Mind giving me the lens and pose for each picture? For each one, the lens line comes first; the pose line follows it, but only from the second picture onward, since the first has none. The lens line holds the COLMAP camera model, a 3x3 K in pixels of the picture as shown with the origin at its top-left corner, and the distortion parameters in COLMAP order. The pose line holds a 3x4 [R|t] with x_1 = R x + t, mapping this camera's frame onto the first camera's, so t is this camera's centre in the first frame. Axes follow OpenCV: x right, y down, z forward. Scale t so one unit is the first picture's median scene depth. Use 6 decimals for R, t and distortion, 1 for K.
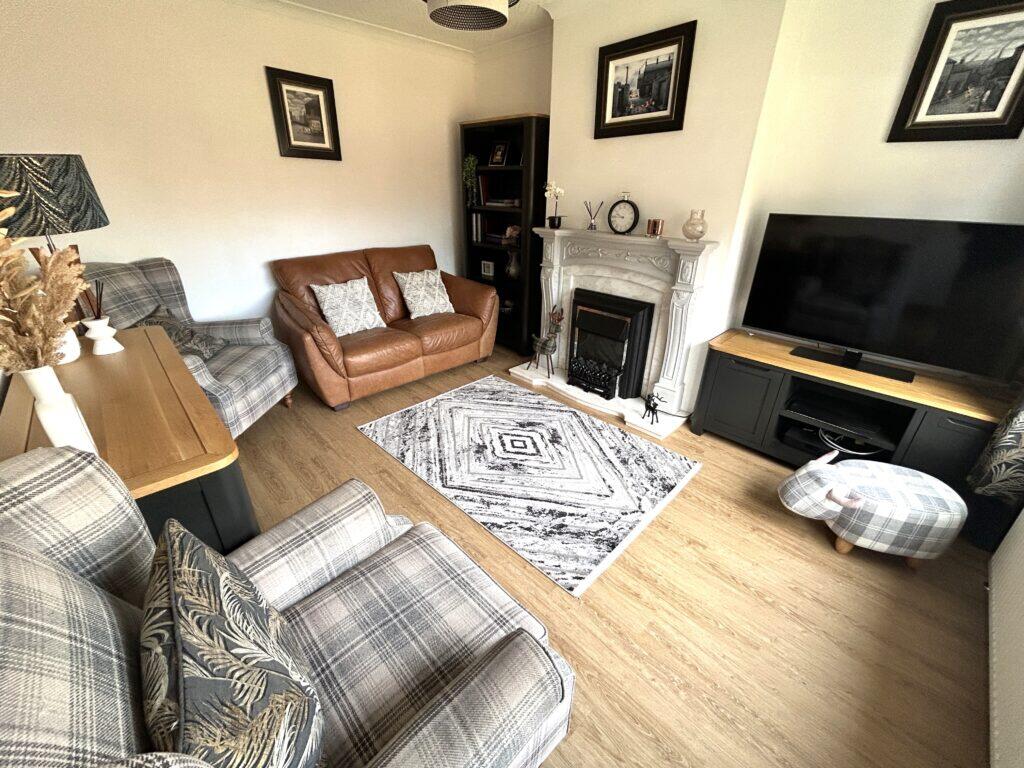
lens RADIAL K [[419.0, 0, 511.1], [0, 419.0, 381.6], [0, 0, 1]] dist [-0.000927, -0.000110]
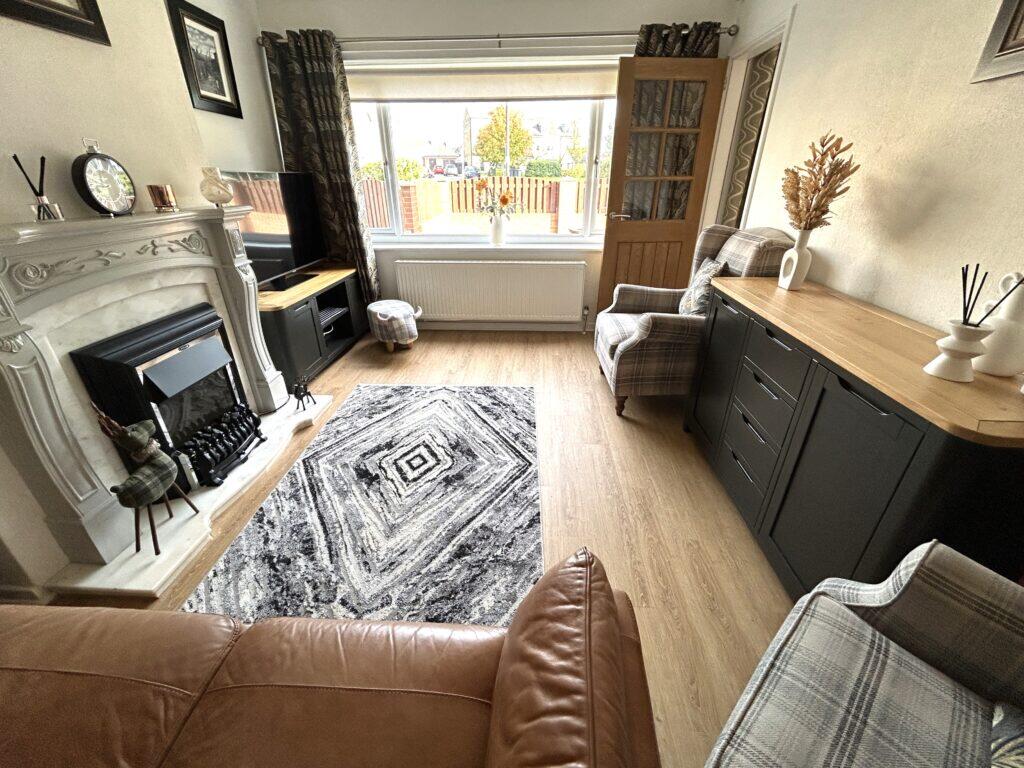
lens RADIAL K [[419.0, 0, 511.1], [0, 419.0, 381.6], [0, 0, 1]] dist [-0.000927, -0.000110]
pose [[-0.680377, -0.328506, 0.655111, -0.612161], [0.307242, 0.683701, 0.661933, -0.458484], [-0.665349, 0.651642, -0.364244, 1.113493]]
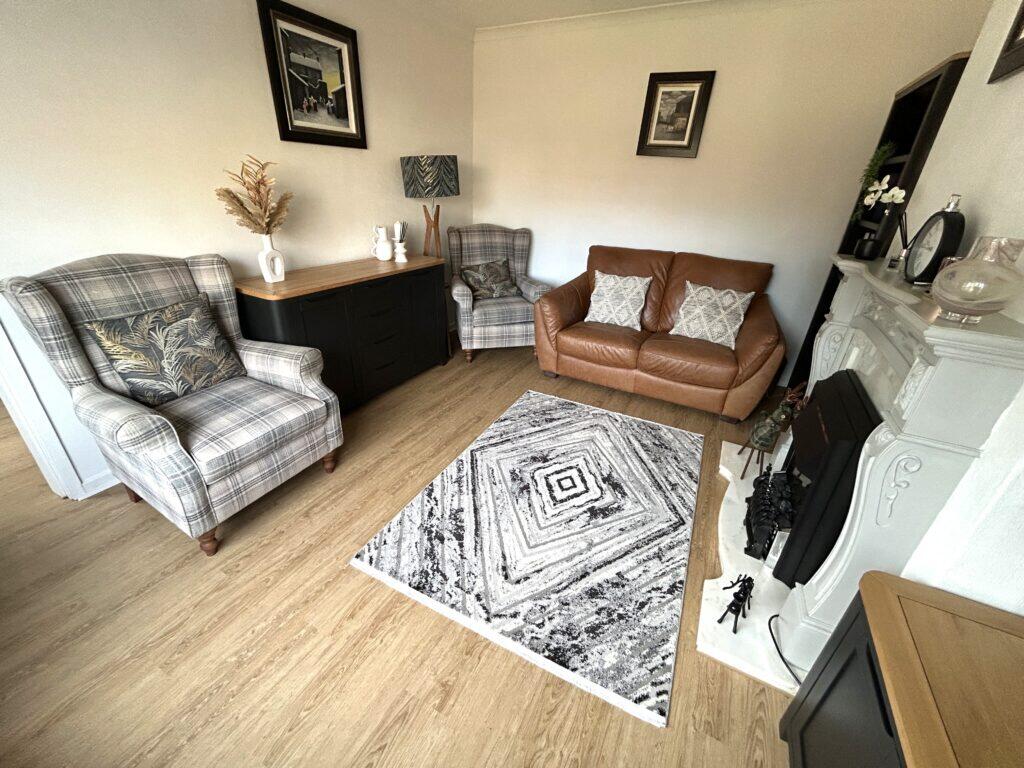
lens RADIAL K [[419.0, 0, 511.1], [0, 419.0, 381.6], [0, 0, 1]] dist [-0.000927, -0.000110]
pose [[0.309995, 0.416432, -0.854686, 0.637516], [-0.441219, 0.859315, 0.258657, -0.200489], [0.842157, 0.296921, 0.450121, 0.486733]]
